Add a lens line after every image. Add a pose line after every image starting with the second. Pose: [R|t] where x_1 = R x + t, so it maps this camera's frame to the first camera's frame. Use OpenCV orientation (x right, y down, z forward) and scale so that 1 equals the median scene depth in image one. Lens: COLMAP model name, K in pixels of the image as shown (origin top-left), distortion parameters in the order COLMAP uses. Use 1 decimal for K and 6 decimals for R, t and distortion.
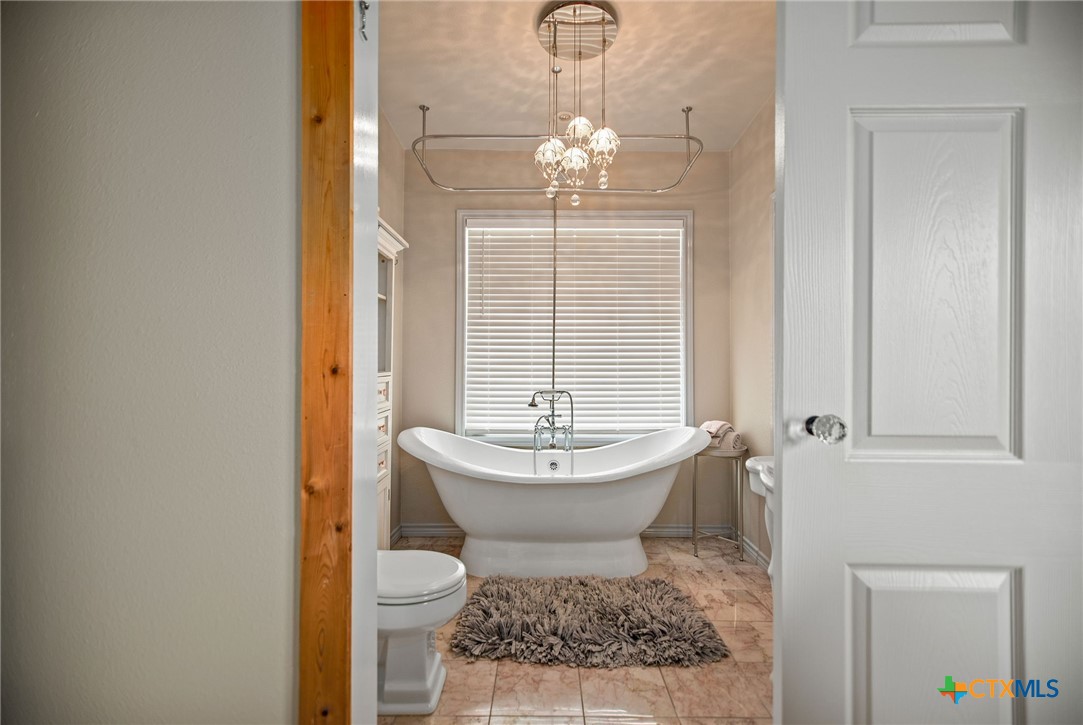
lens RADIAL K [[558.1, 0, 541.9], [0, 558.1, 370.6], [0, 0, 1]] dist [0.056215, -0.001062]
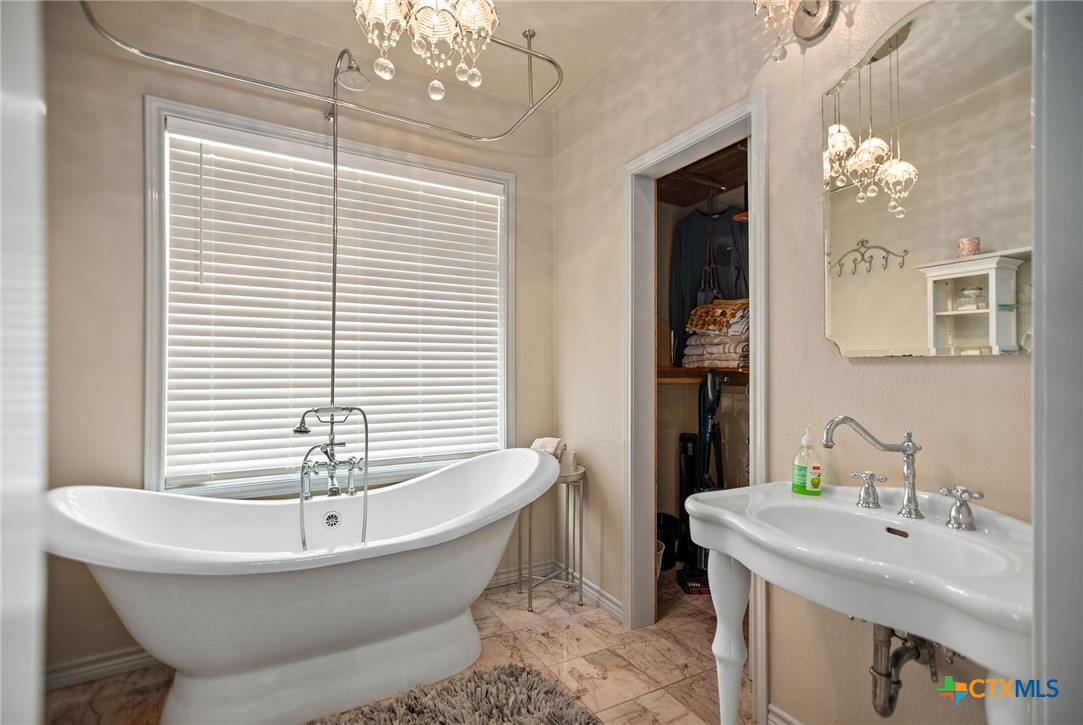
lens RADIAL K [[558.1, 0, 541.9], [0, 558.1, 370.6], [0, 0, 1]] dist [0.056215, -0.001062]
pose [[0.860972, -0.002101, 0.508649, -0.105809], [0.002382, 0.999997, 0.000098, -0.006498], [-0.508648, 0.001128, 0.860974, 0.292932]]
